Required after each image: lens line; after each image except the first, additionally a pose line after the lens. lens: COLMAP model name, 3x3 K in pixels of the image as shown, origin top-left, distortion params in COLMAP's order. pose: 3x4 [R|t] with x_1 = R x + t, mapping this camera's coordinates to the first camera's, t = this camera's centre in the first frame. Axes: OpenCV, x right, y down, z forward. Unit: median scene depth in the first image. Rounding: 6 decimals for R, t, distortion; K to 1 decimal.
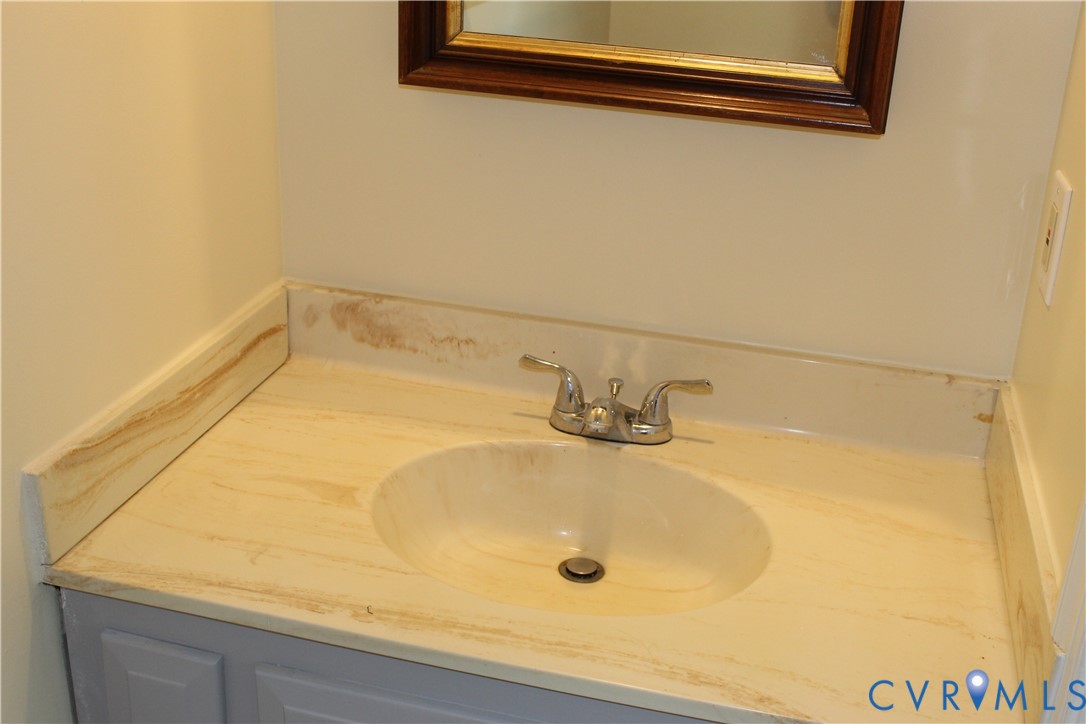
lens RADIAL K [[1247.8, 0, 543.0], [0, 1247.8, 362.0], [0, 0, 1]] dist [-0.121235, 0.161673]
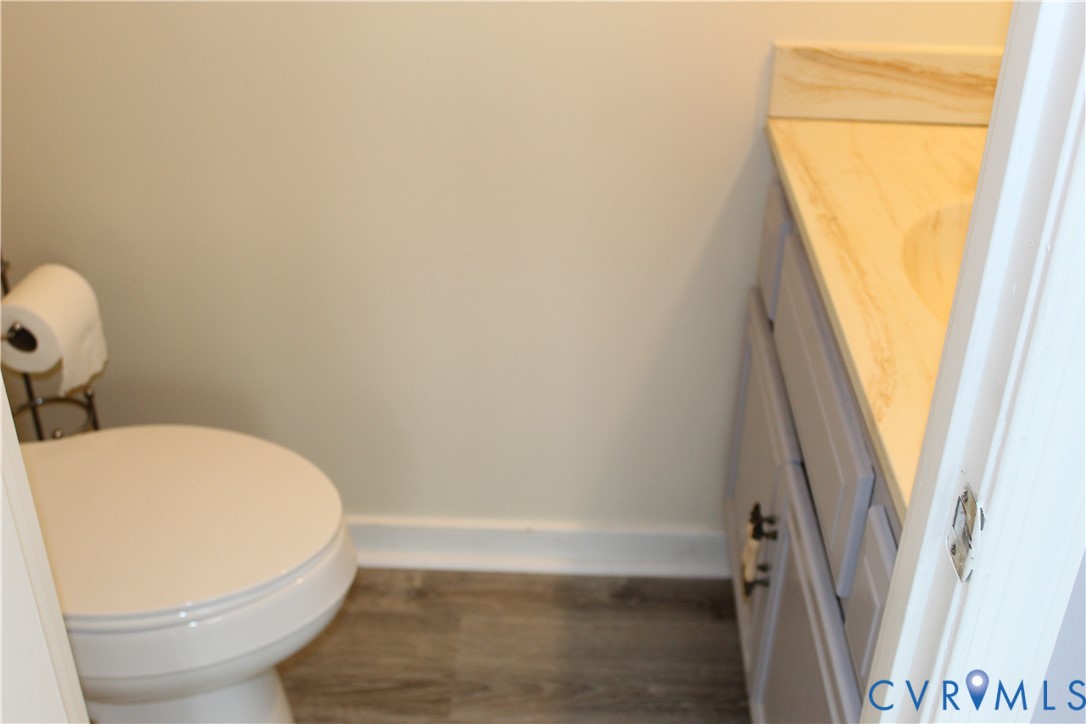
lens RADIAL K [[1247.8, 0, 543.0], [0, 1247.8, 362.0], [0, 0, 1]] dist [-0.121235, 0.161673]
pose [[0.213247, 0.470608, -0.856186, 0.869909], [-0.390962, 0.844222, 0.366657, -0.017510], [0.895363, 0.256547, 0.364017, 0.311647]]
